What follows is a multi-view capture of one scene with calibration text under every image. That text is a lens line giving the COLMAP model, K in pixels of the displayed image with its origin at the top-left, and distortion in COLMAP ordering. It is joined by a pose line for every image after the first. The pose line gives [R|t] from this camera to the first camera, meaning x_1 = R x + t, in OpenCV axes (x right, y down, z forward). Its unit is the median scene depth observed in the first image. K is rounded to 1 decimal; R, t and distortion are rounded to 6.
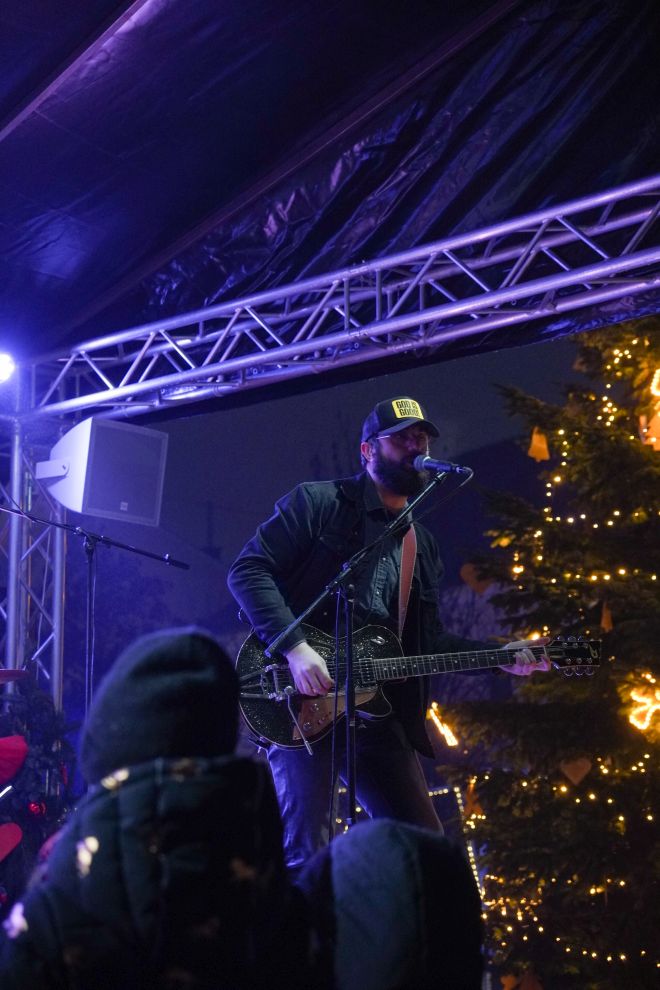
lens RADIAL K [[2071.2, 0, 321.1], [0, 2071.2, 497.3], [0, 0, 1]] dist [0.628504, 0.000000]
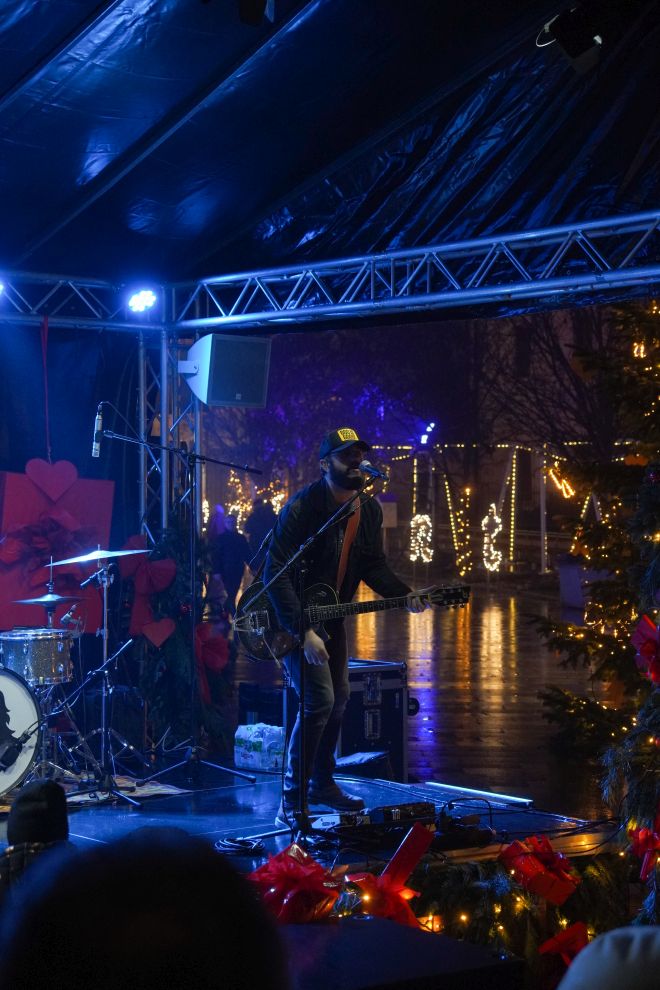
lens RADIAL K [[2071.2, 0, 319.5], [0, 2071.2, 489.9], [0, 0, 1]] dist [0.628504, 0.000000]
pose [[0.989292, 0.004250, -0.145889, 0.159093], [0.022908, 0.982665, 0.183967, -0.186574], [0.144142, -0.185339, 0.972046, -0.337312]]
